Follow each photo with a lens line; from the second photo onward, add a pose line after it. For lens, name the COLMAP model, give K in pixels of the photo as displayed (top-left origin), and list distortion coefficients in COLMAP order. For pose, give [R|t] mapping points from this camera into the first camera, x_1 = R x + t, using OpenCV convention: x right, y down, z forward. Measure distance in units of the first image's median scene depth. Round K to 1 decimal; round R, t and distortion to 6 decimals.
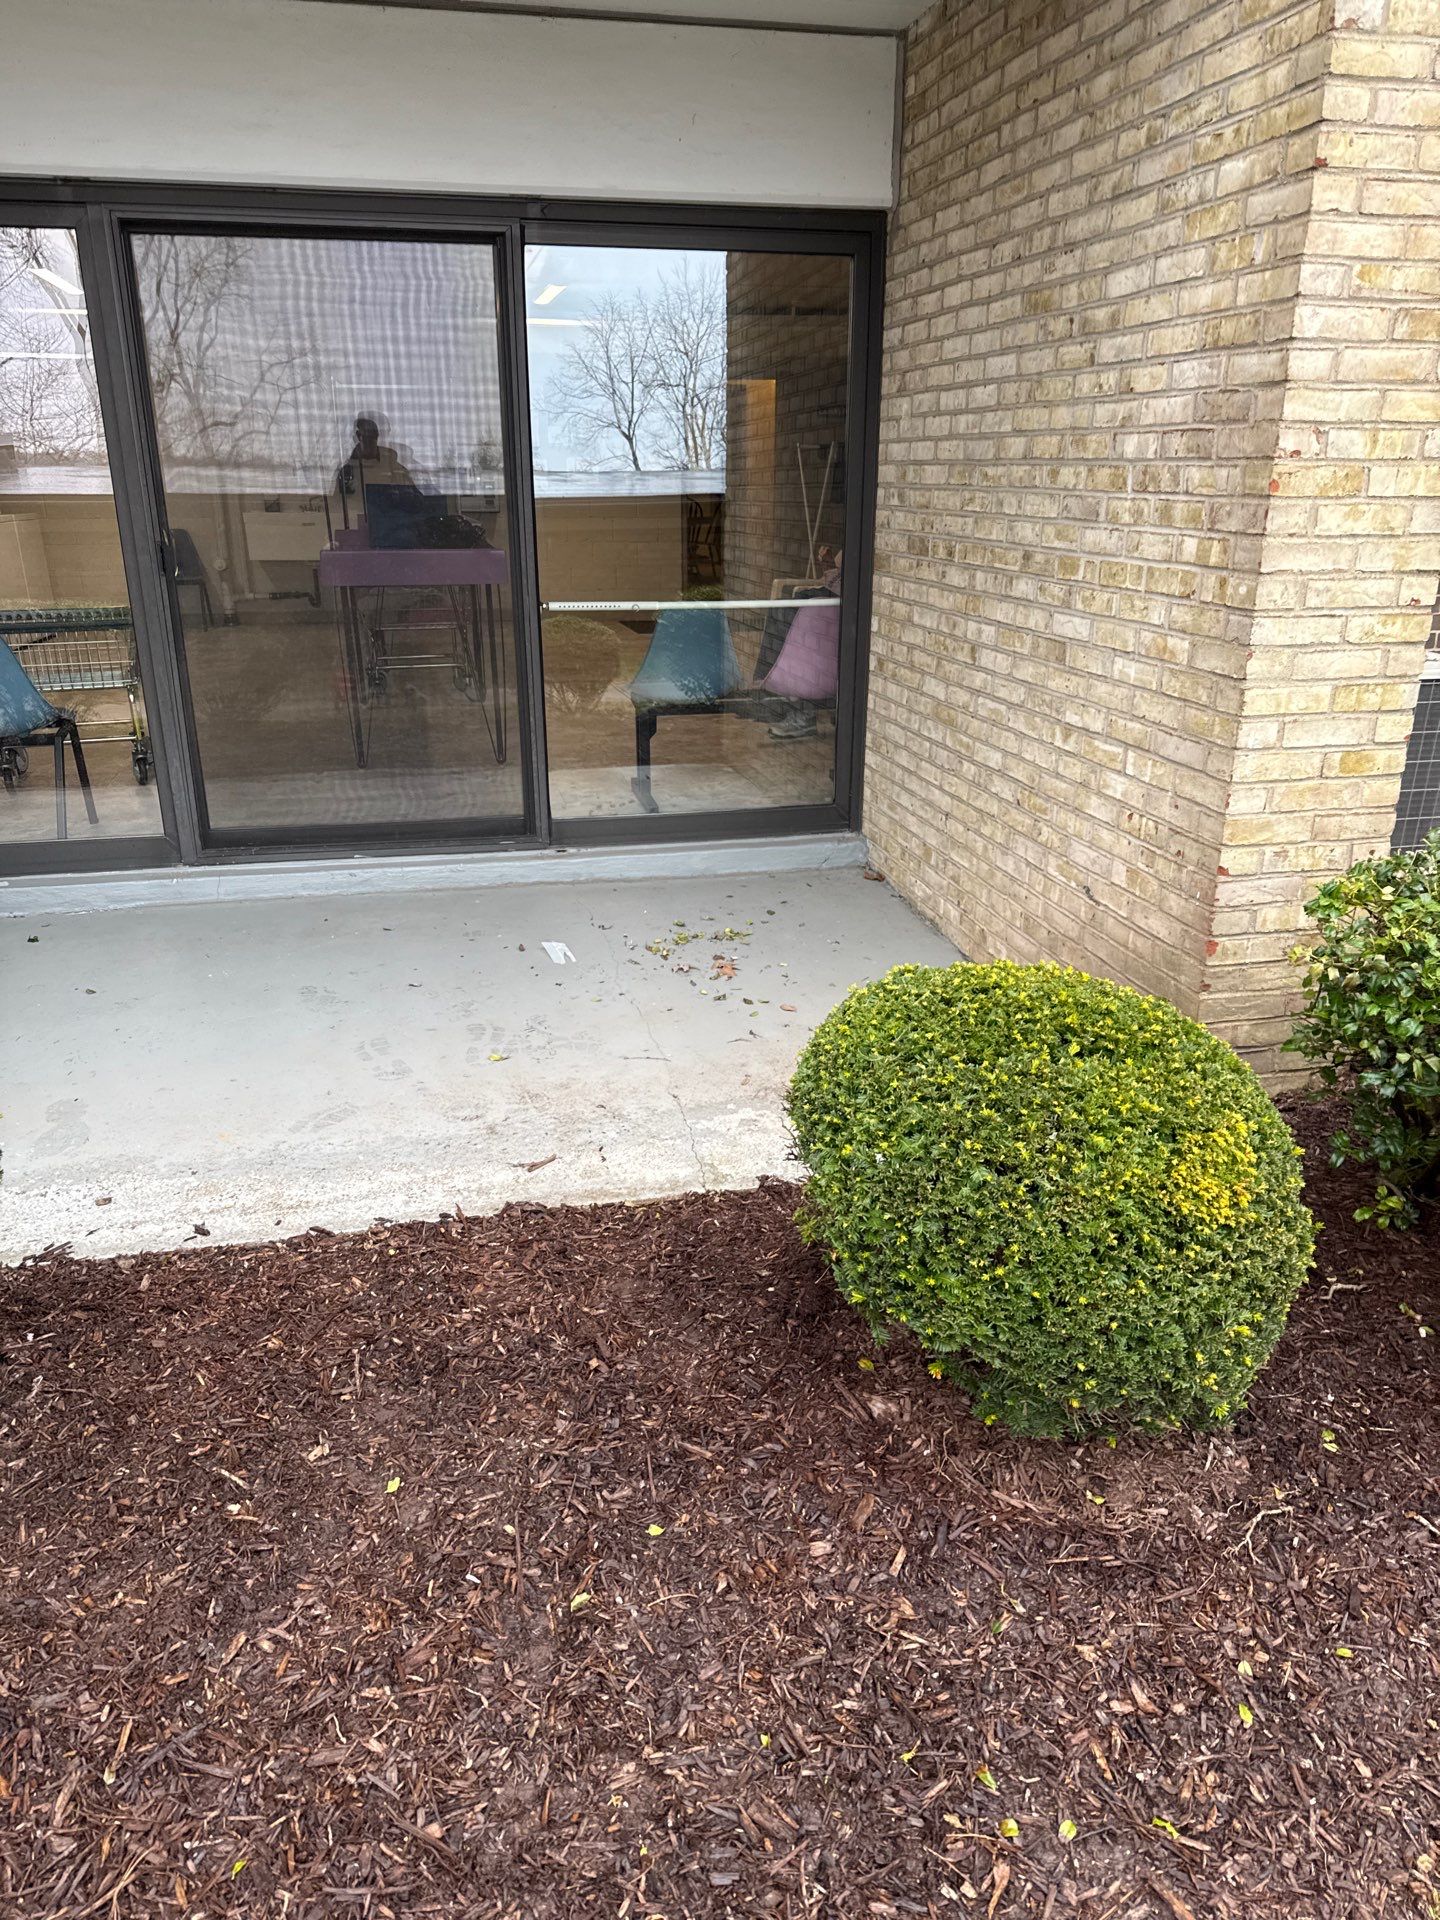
lens RADIAL K [[1362.4, 0, 745.1], [0, 1362.4, 961.0], [0, 0, 1]] dist [-0.002251, -0.011253]
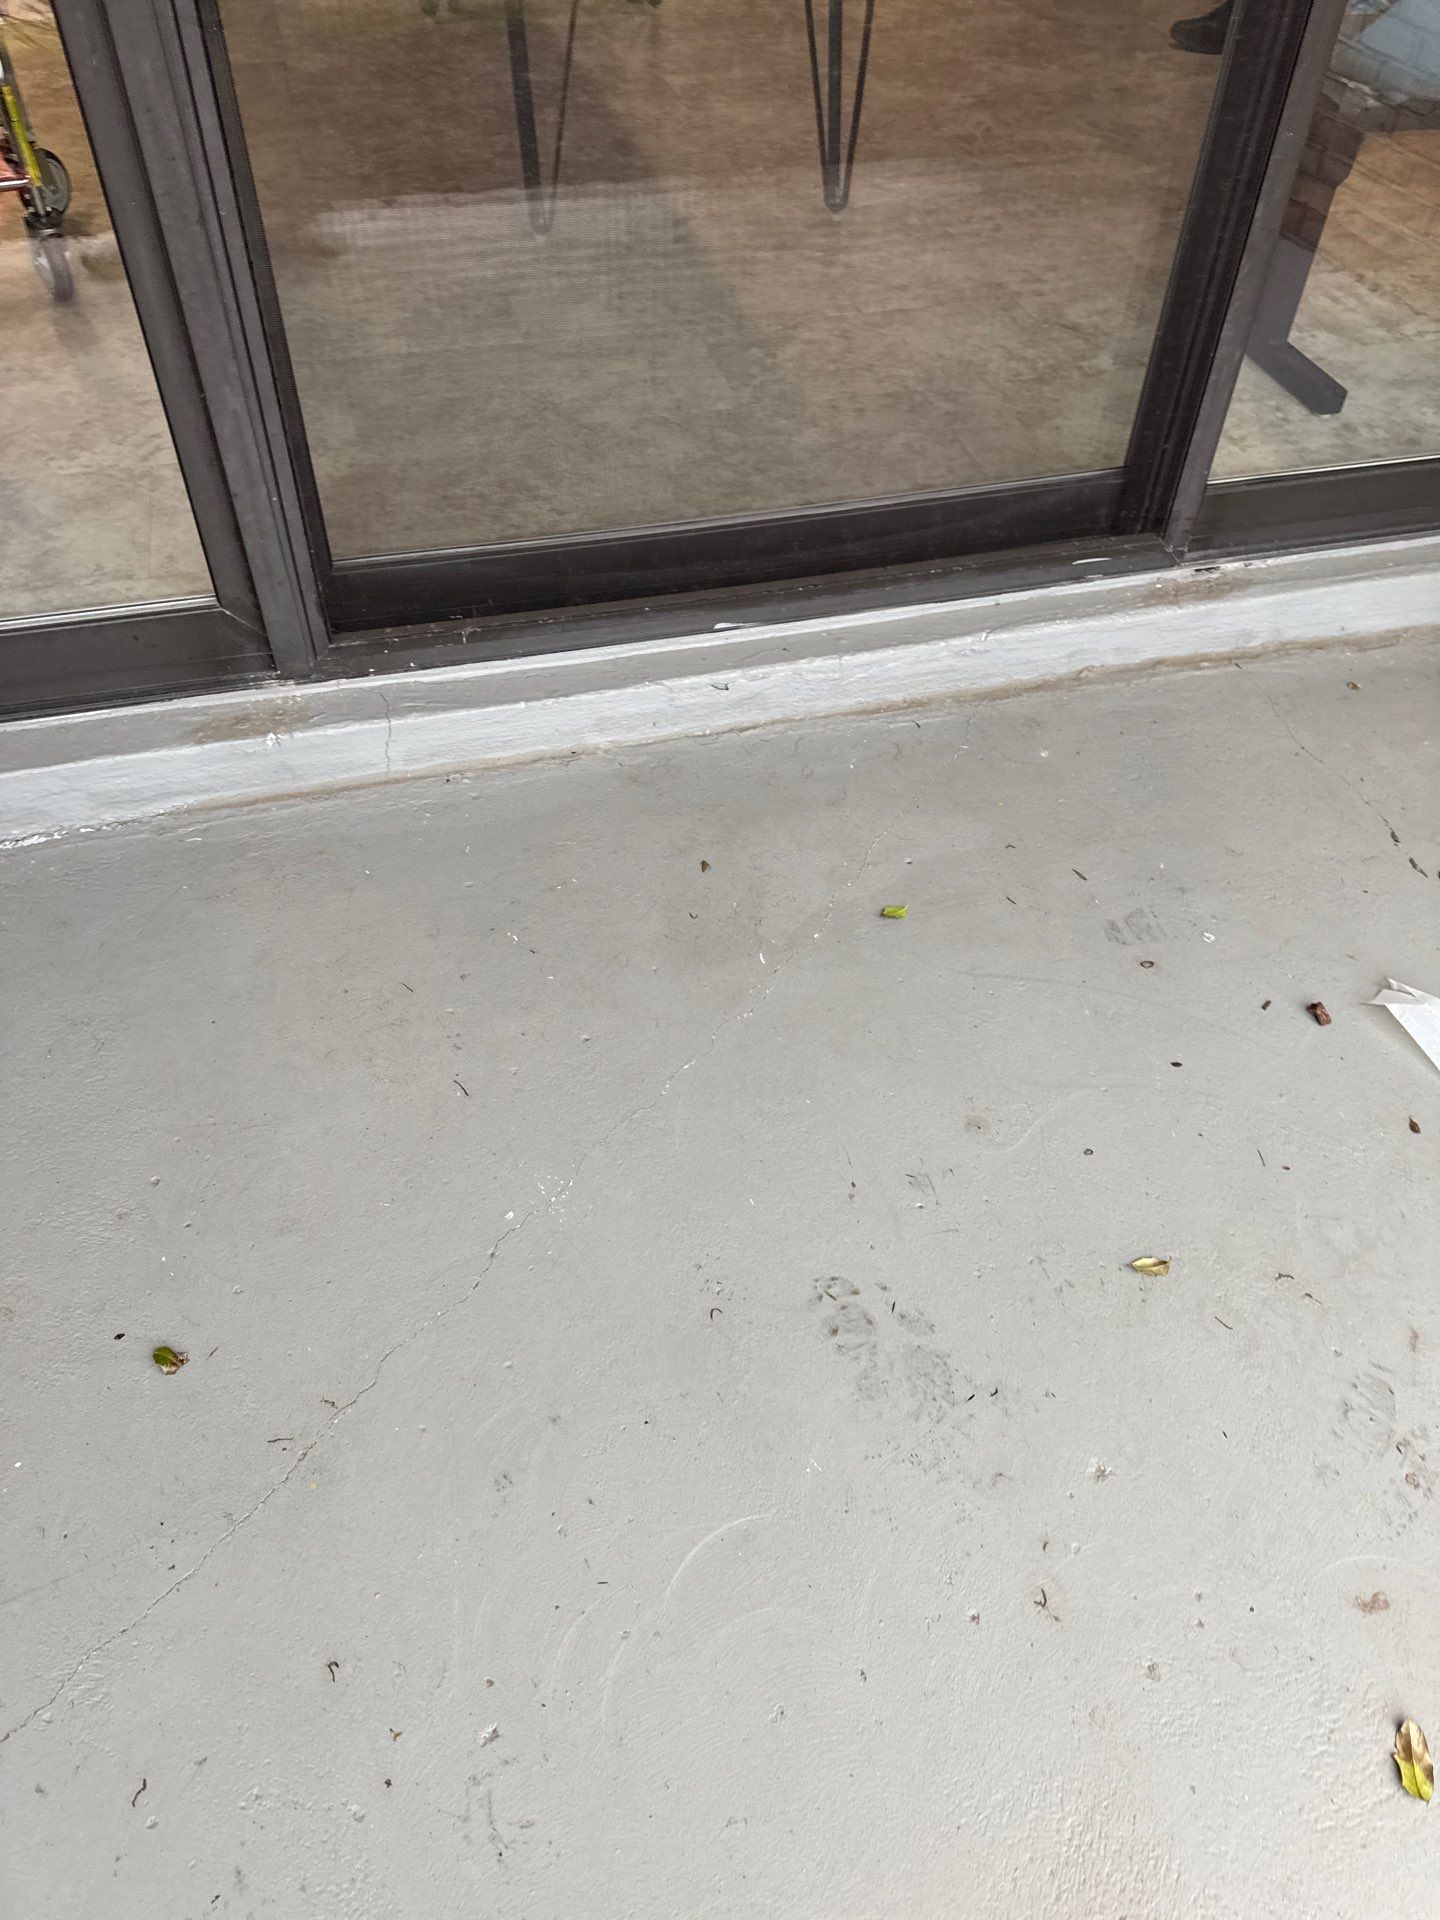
lens RADIAL K [[1369.6, 0, 713.6], [0, 1369.6, 967.0], [0, 0, 1]] dist [0.099803, -0.160331]
pose [[0.999910, -0.004720, 0.012582, -0.303603], [-0.001360, 0.895927, 0.444199, -0.167271], [-0.013370, -0.444176, 0.895840, 0.636045]]
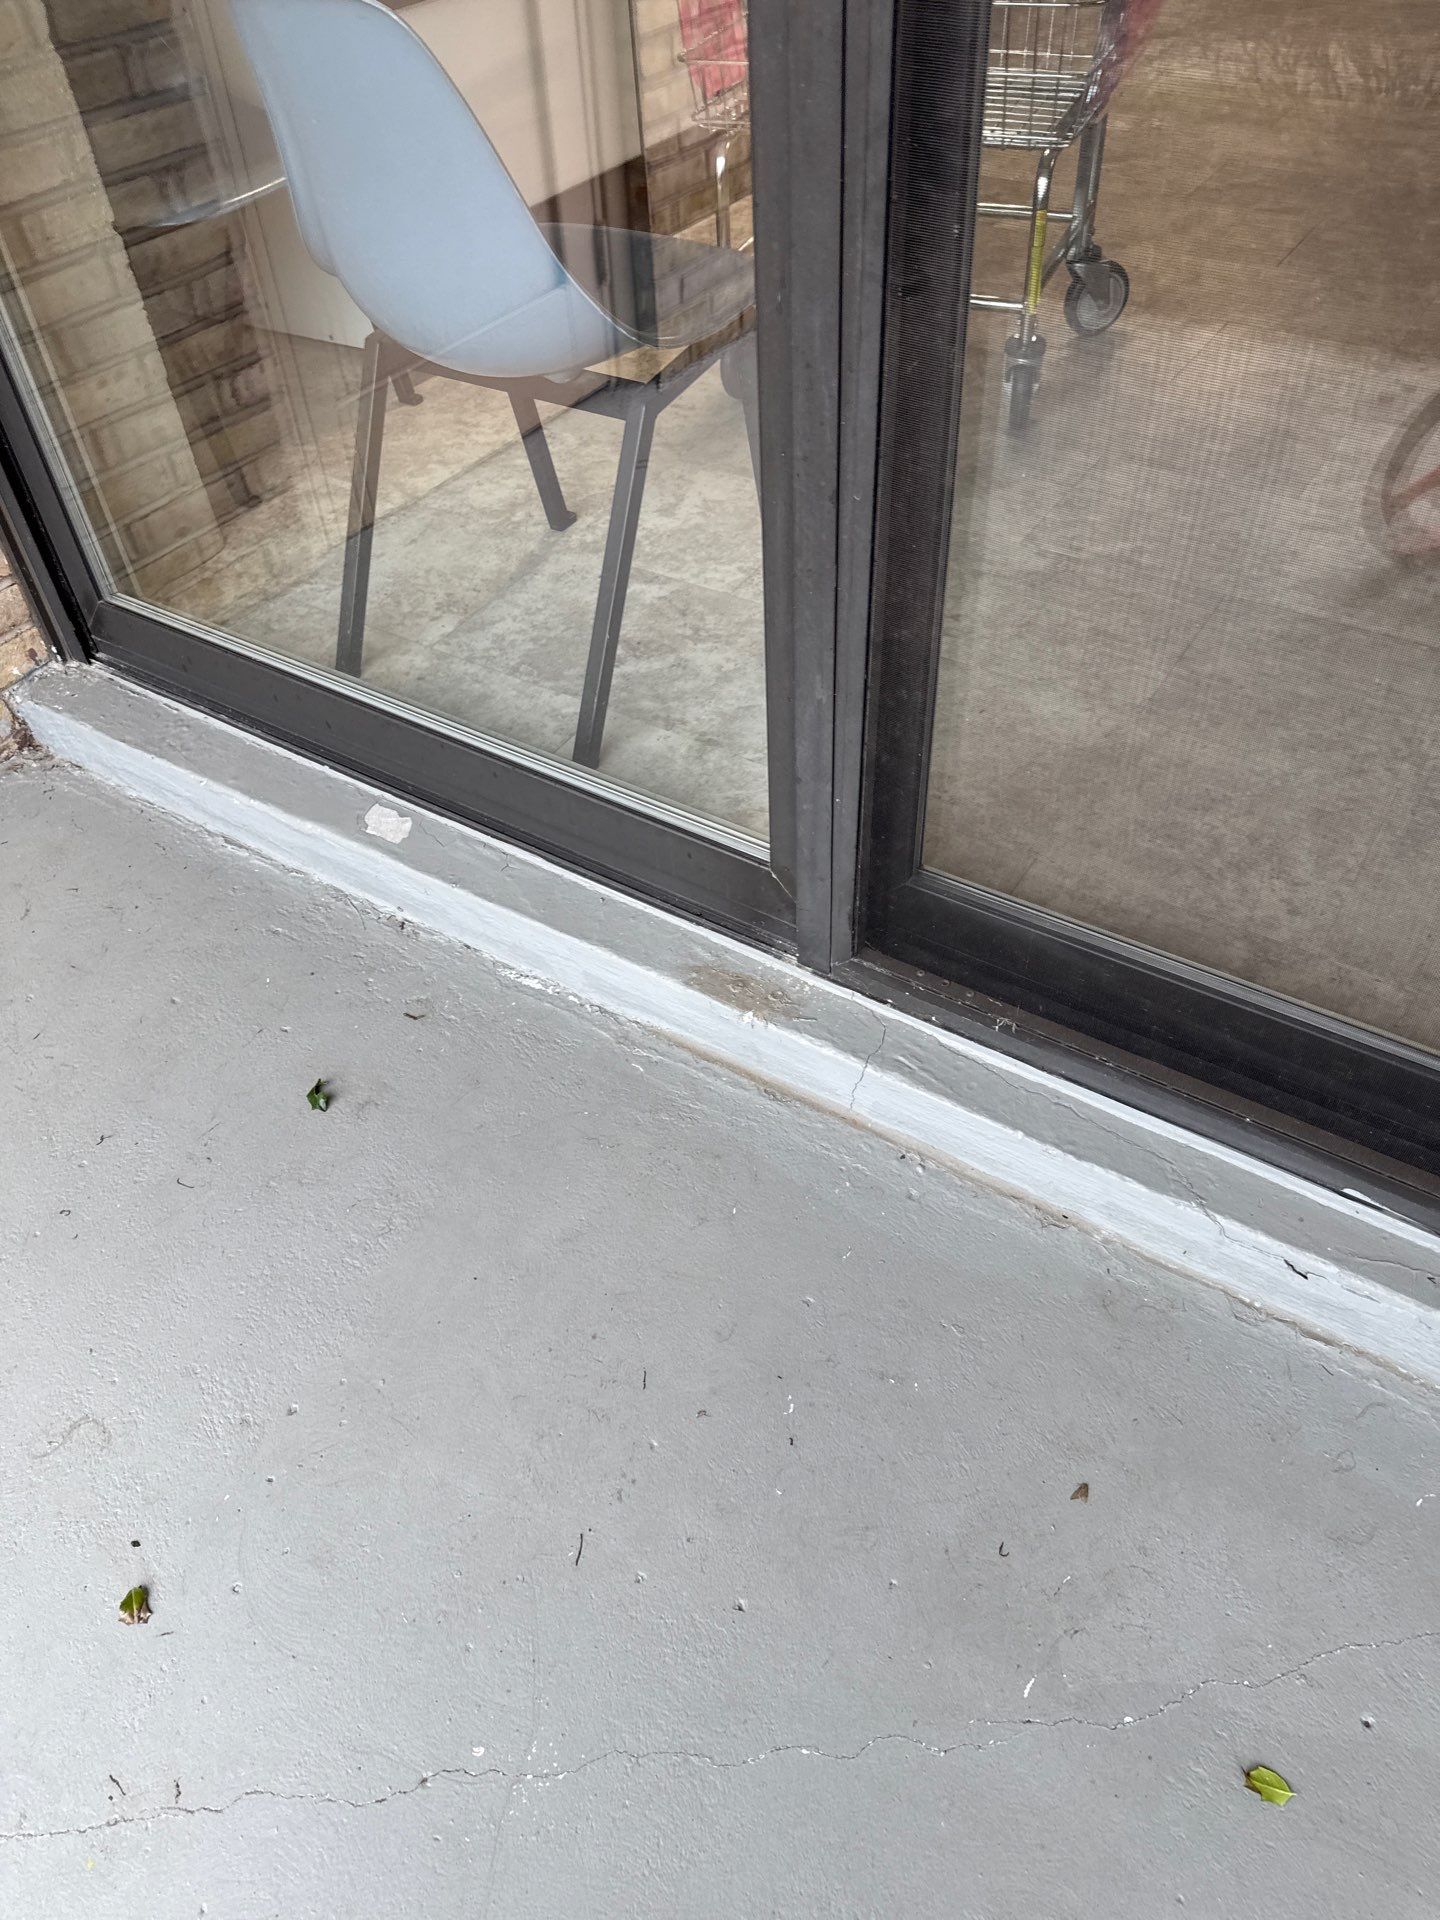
lens RADIAL K [[1350.0, 0, 683.7], [0, 1350.0, 957.0], [0, 0, 1]] dist [0.097585, -0.136492]
pose [[0.667235, 0.486805, -0.563753, -0.255339], [-0.189681, 0.842969, 0.503412, -0.225686], [0.720290, -0.228961, 0.654797, 0.780293]]
